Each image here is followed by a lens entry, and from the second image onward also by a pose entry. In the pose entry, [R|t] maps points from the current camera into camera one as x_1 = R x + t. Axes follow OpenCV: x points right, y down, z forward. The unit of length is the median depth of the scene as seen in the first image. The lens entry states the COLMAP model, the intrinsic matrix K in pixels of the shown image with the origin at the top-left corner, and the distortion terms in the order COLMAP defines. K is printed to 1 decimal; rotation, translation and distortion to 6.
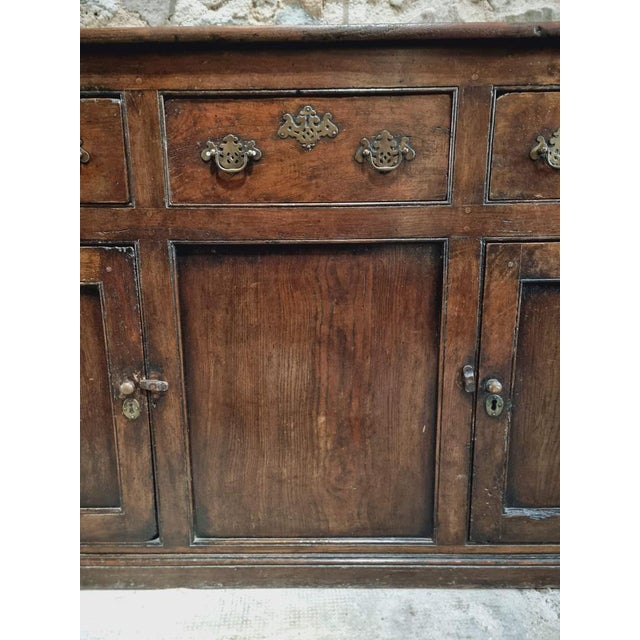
lens RADIAL K [[447.4, 0, 311.5], [0, 447.4, 320.9], [0, 0, 1]] dist [0.066395, -0.060556]
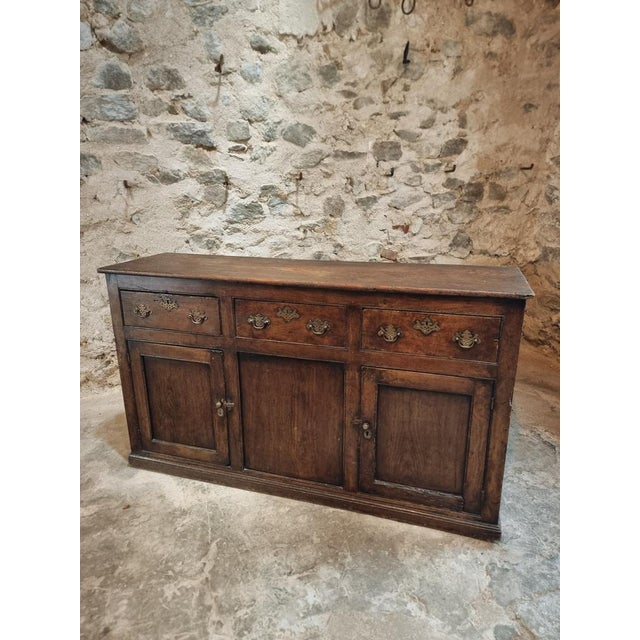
lens RADIAL K [[447.4, 0, 316.4], [0, 447.4, 321.3], [0, 0, 1]] dist [0.066395, -0.060556]
pose [[0.975143, -0.089544, 0.202679, -0.519601], [0.067108, 0.991097, 0.114995, -0.396113], [-0.211172, -0.098535, 0.972470, -2.016810]]
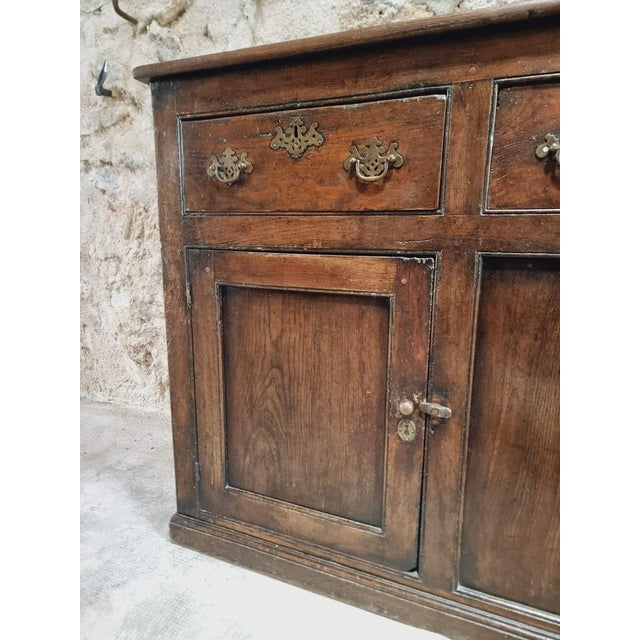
lens RADIAL K [[447.4, 0, 312.0], [0, 447.4, 325.7], [0, 0, 1]] dist [0.066395, -0.060556]
pose [[0.924668, 0.093035, -0.369234, -0.258950], [-0.089086, 0.995637, 0.027772, -0.029884], [0.370207, 0.007214, 0.928921, 0.063102]]
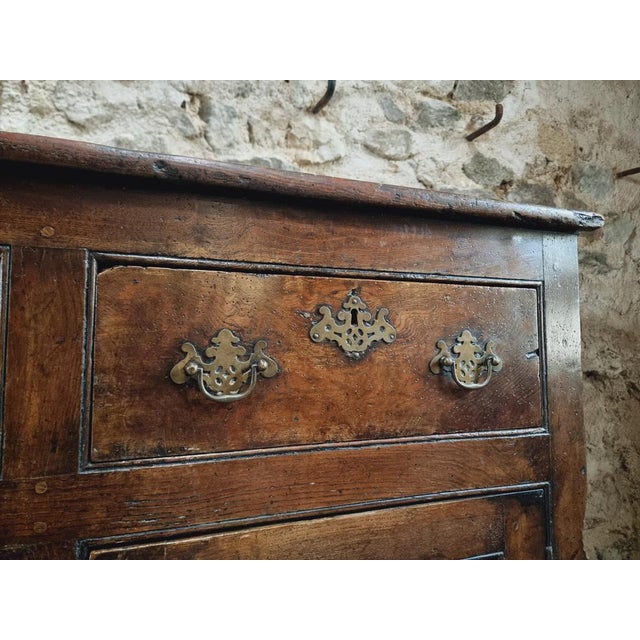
lens RADIAL K [[447.4, 0, 314.3], [0, 447.4, 323.7], [0, 0, 1]] dist [0.066395, -0.060556]
pose [[0.933914, 0.032501, 0.356018, 0.401660], [0.057470, 0.969258, -0.239239, -0.258347], [-0.352849, 0.243889, 0.903336, 0.400532]]
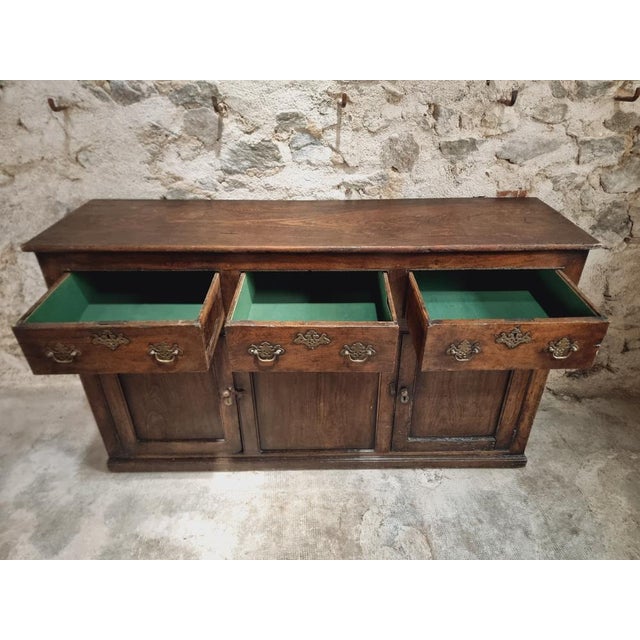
lens RADIAL K [[447.4, 0, 325.7], [0, 447.4, 324.0], [0, 0, 1]] dist [0.066395, -0.060556]
pose [[0.999596, -0.006487, 0.027685, -0.012571], [-0.003510, 0.938031, 0.346534, -0.847162], [-0.028217, -0.346491, 0.937629, -0.802095]]
